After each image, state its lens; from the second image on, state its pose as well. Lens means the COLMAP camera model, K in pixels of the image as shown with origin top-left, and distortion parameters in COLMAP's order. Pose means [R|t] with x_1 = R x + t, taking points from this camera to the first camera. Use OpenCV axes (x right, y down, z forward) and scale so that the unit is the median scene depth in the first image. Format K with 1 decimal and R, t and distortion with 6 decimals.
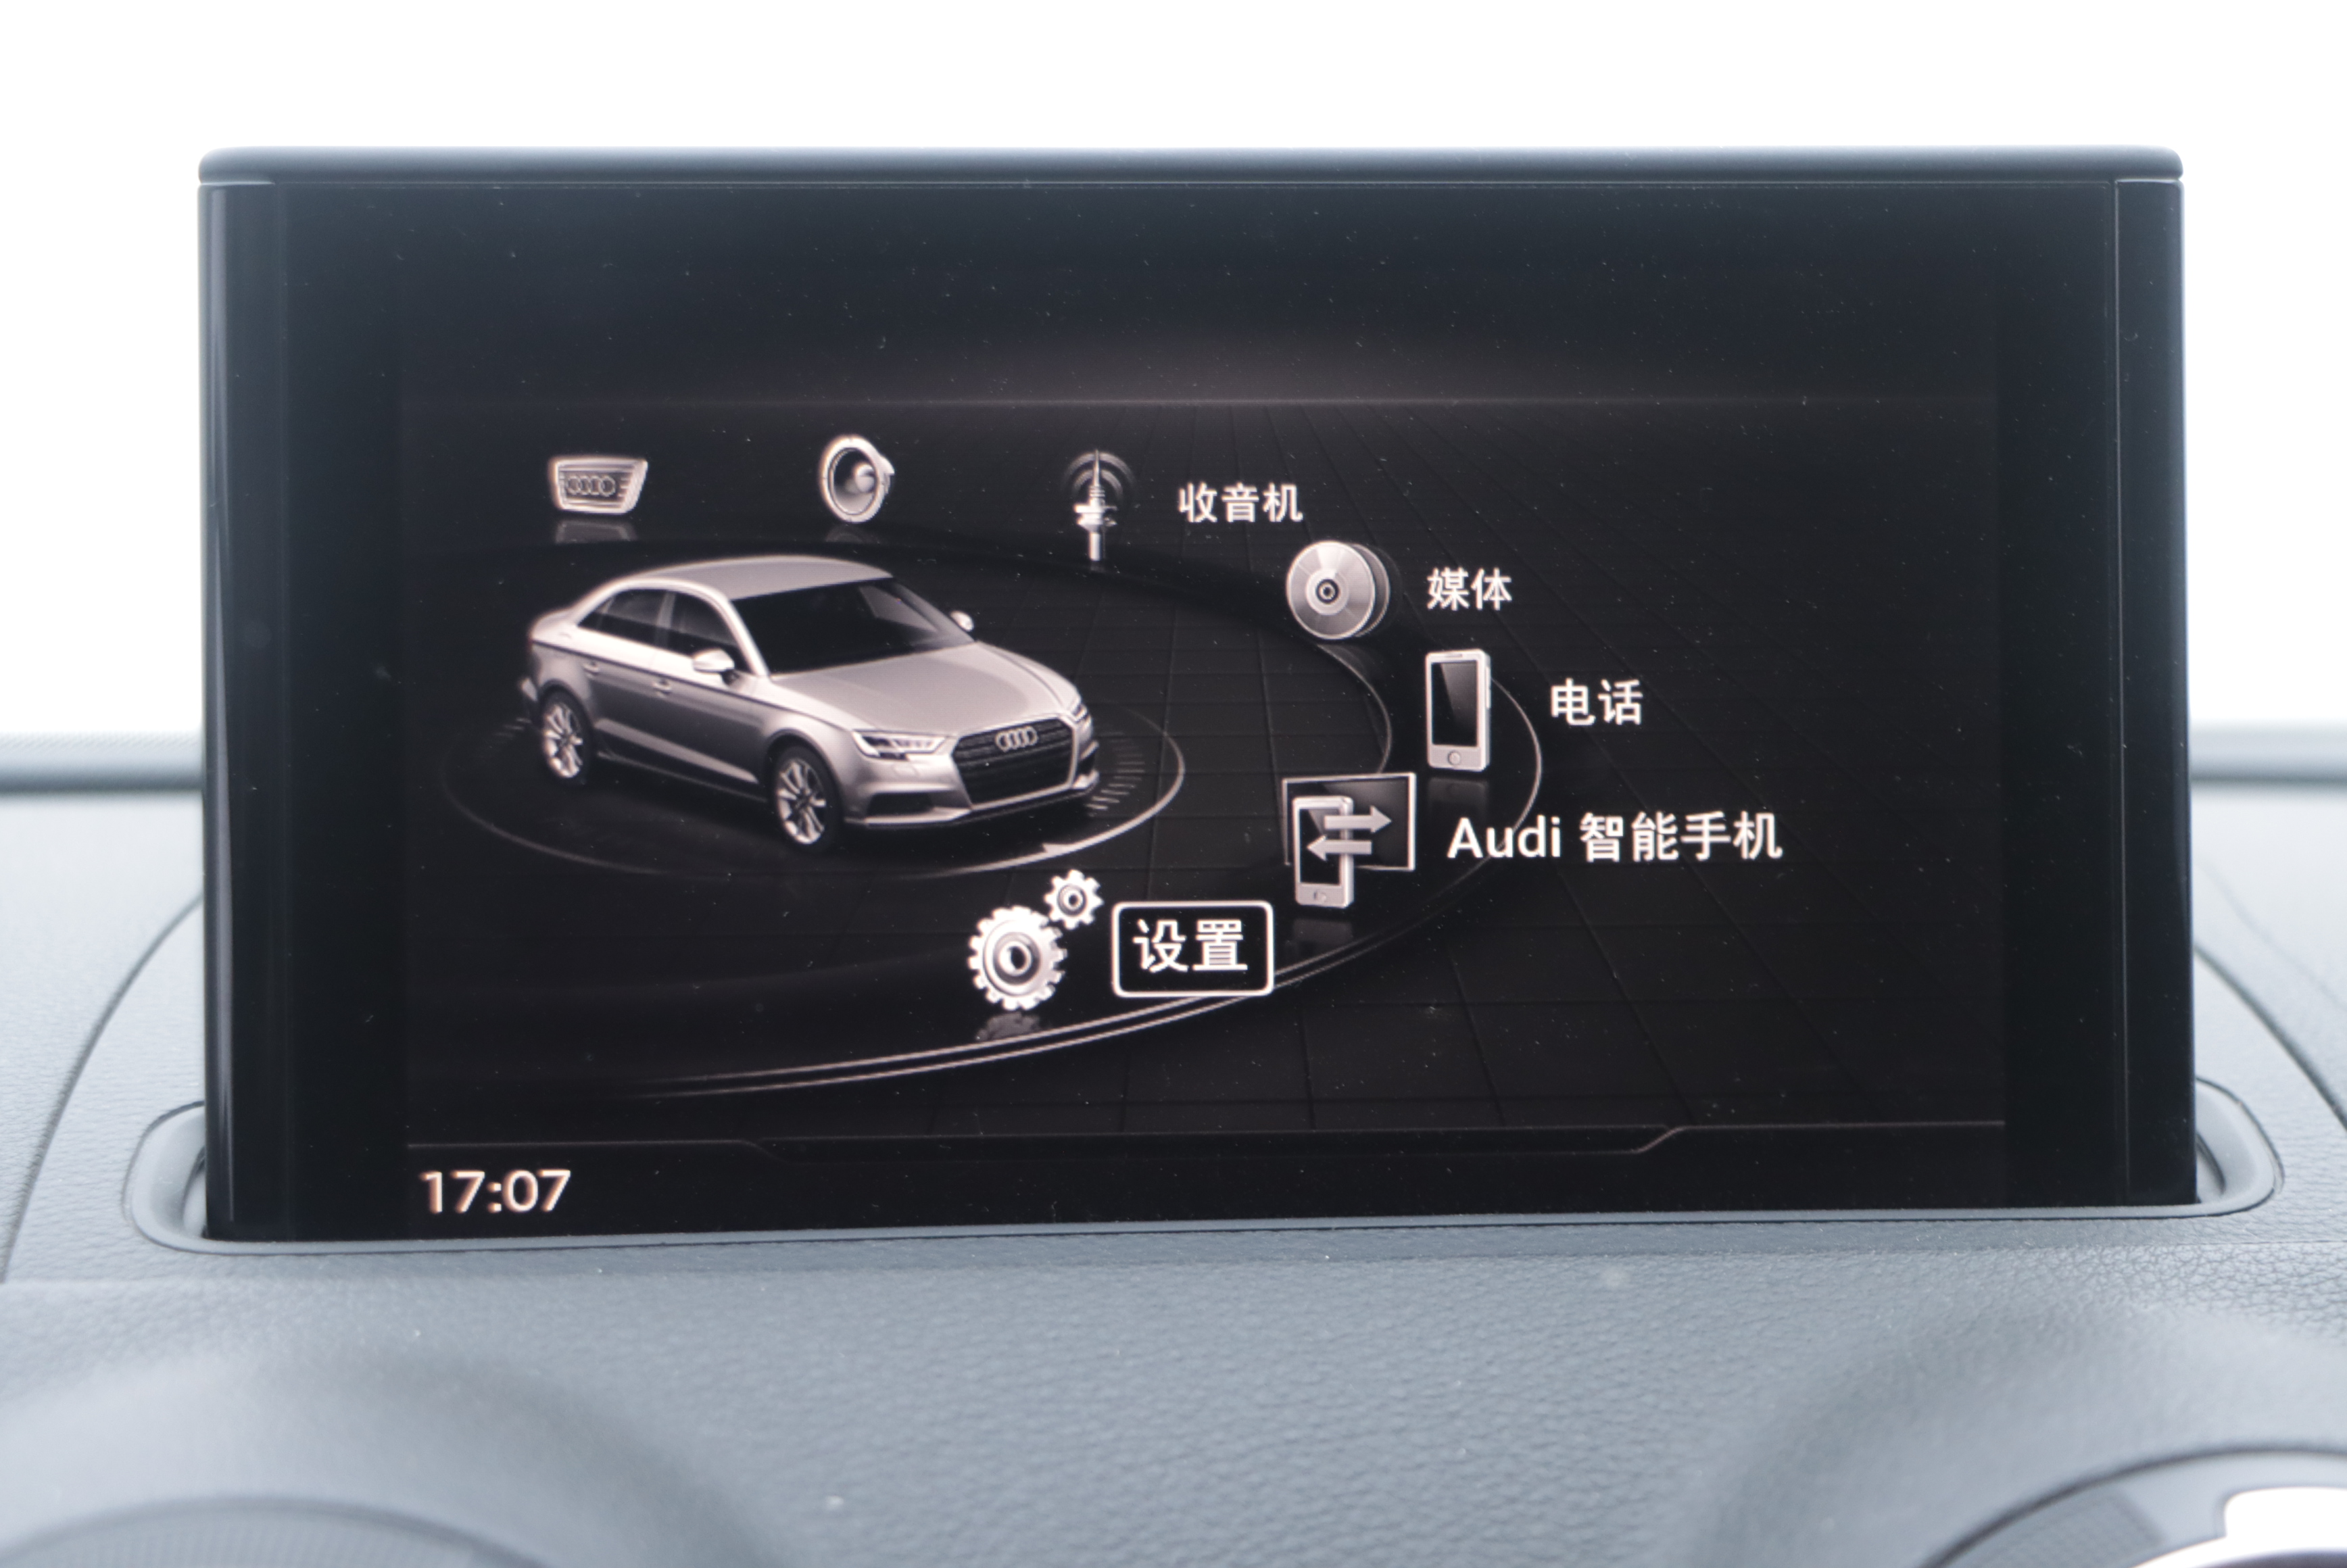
lens RADIAL K [[4340.5, 0, 1152.4], [0, 4340.5, 766.9], [0, 0, 1]] dist [0.011605, 0.000000]
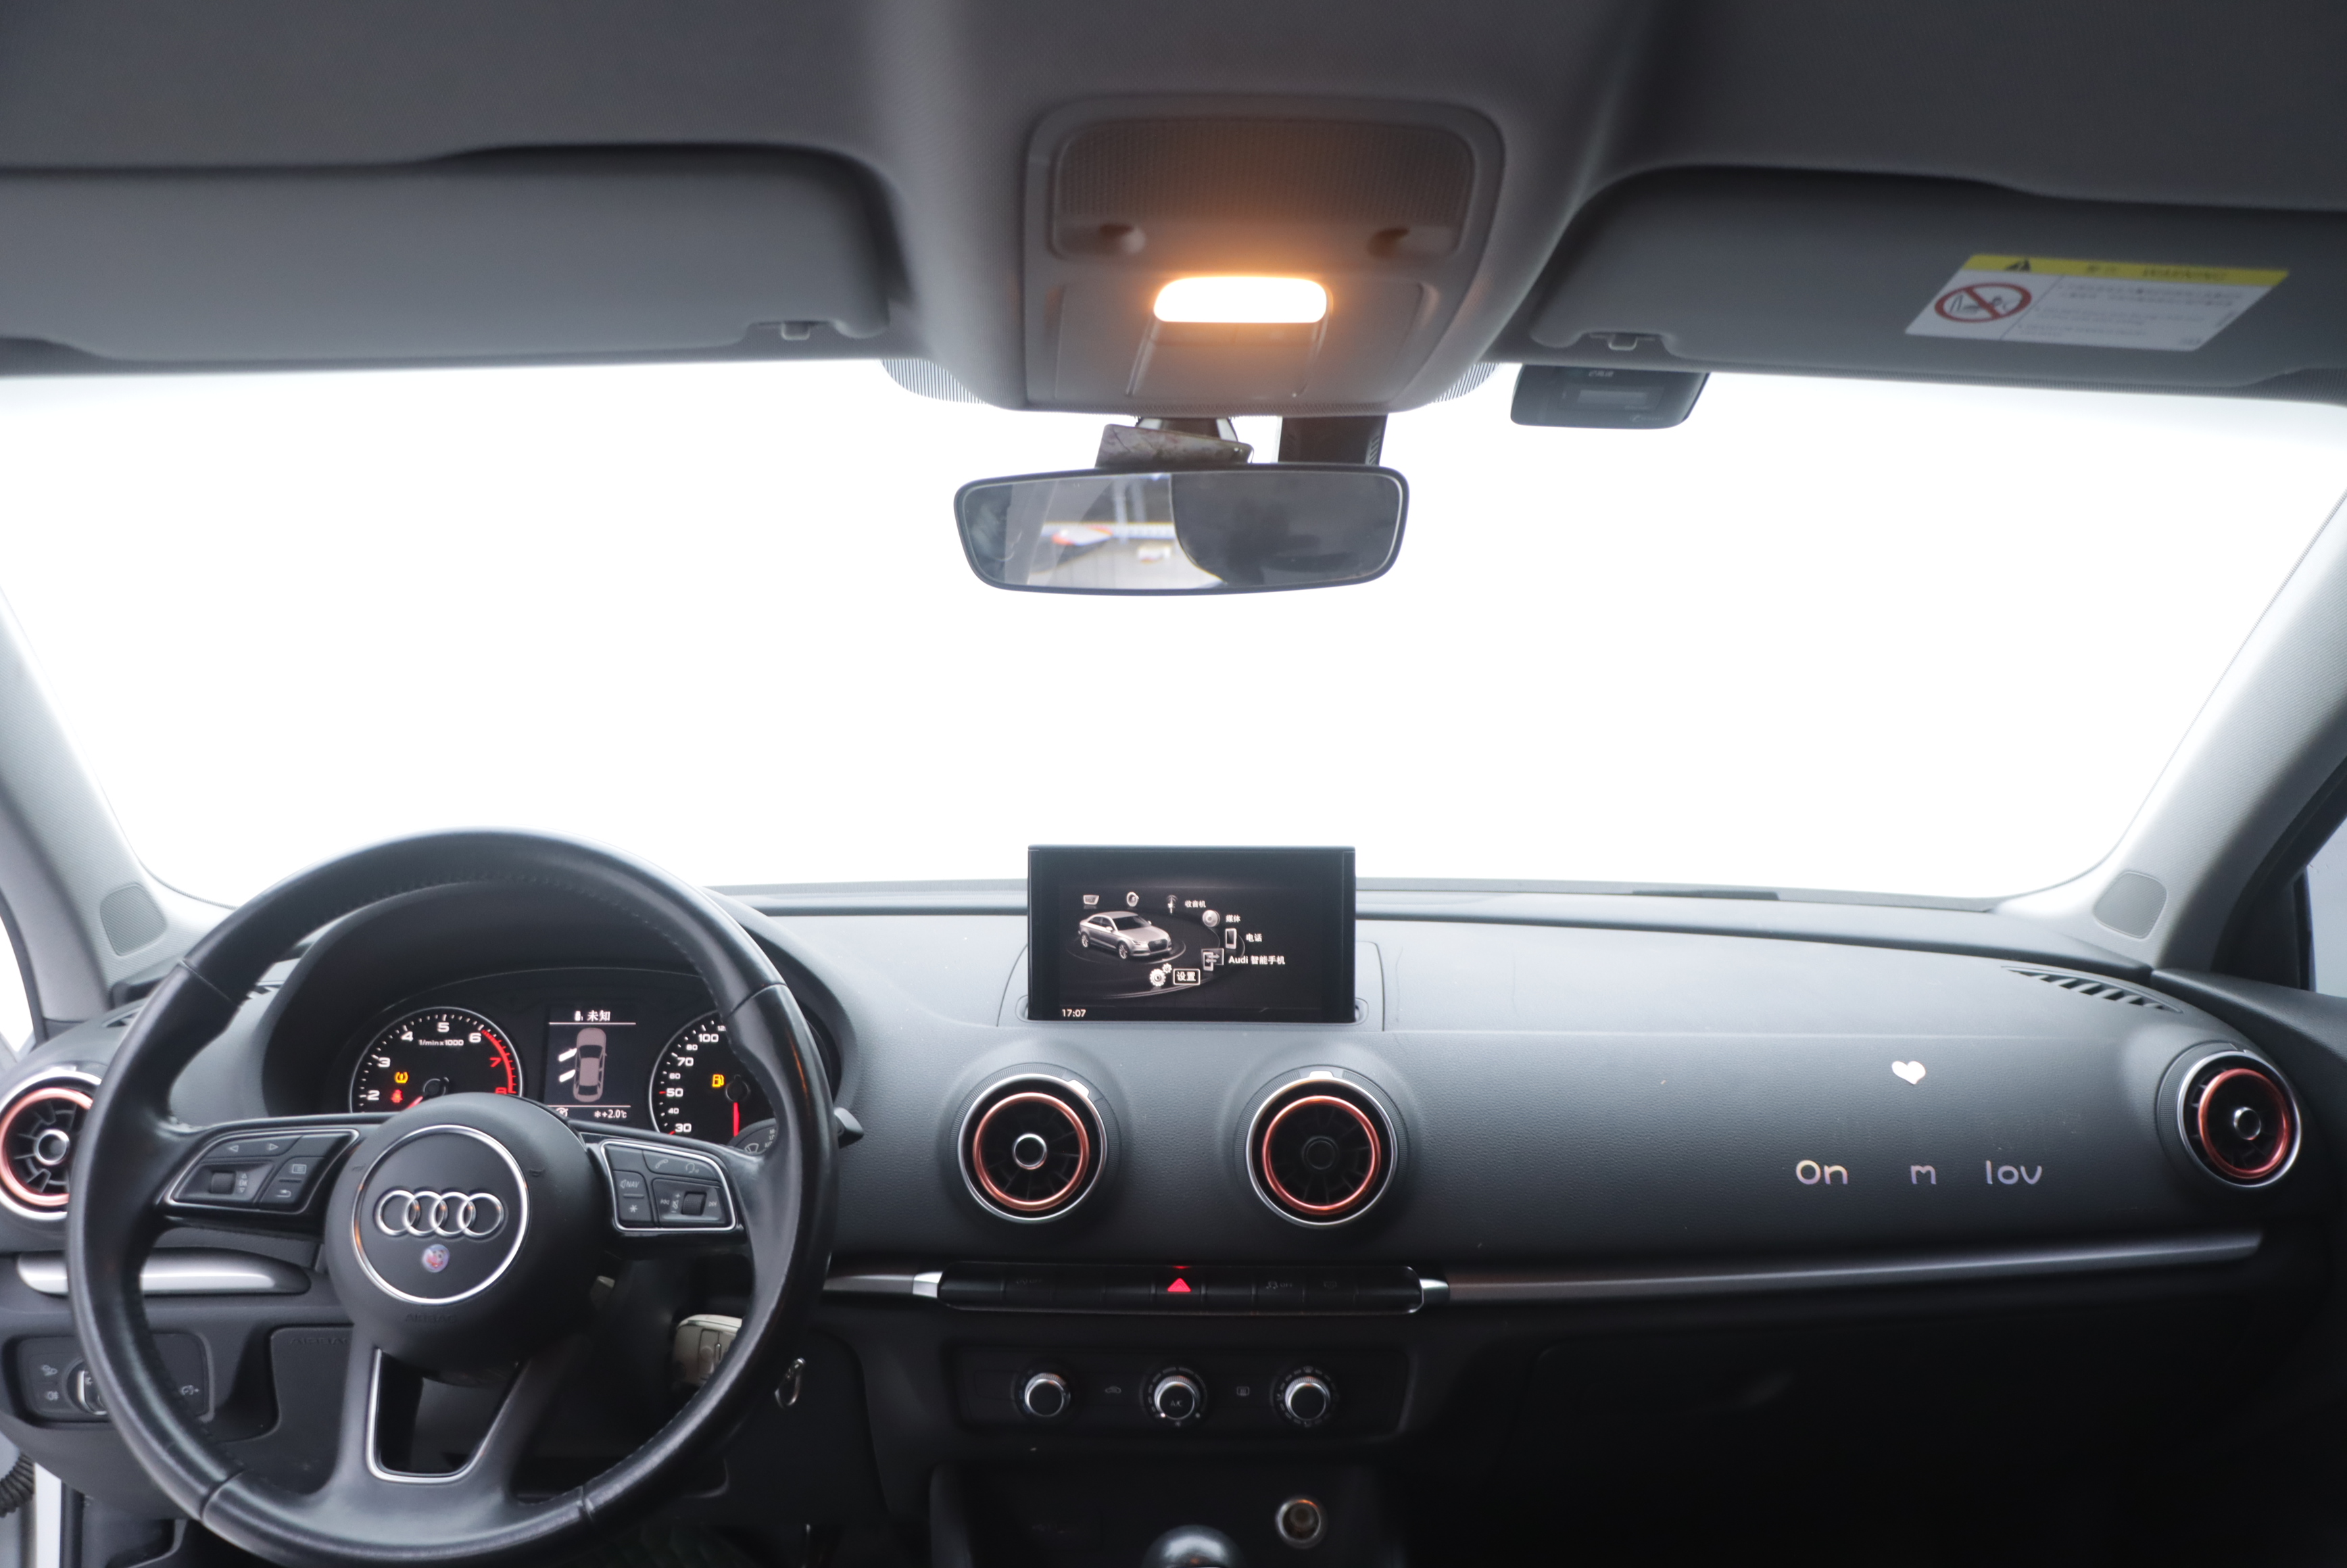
lens RADIAL K [[1992.5, 0, 1182.5], [0, 1992.5, 889.0], [0, 0, 1]] dist [-0.162446, 0.141417]
pose [[0.990167, 0.017384, -0.138806, 0.391485], [-0.009883, 0.998462, 0.054550, -0.234790], [0.139540, -0.052642, 0.988816, -1.768244]]
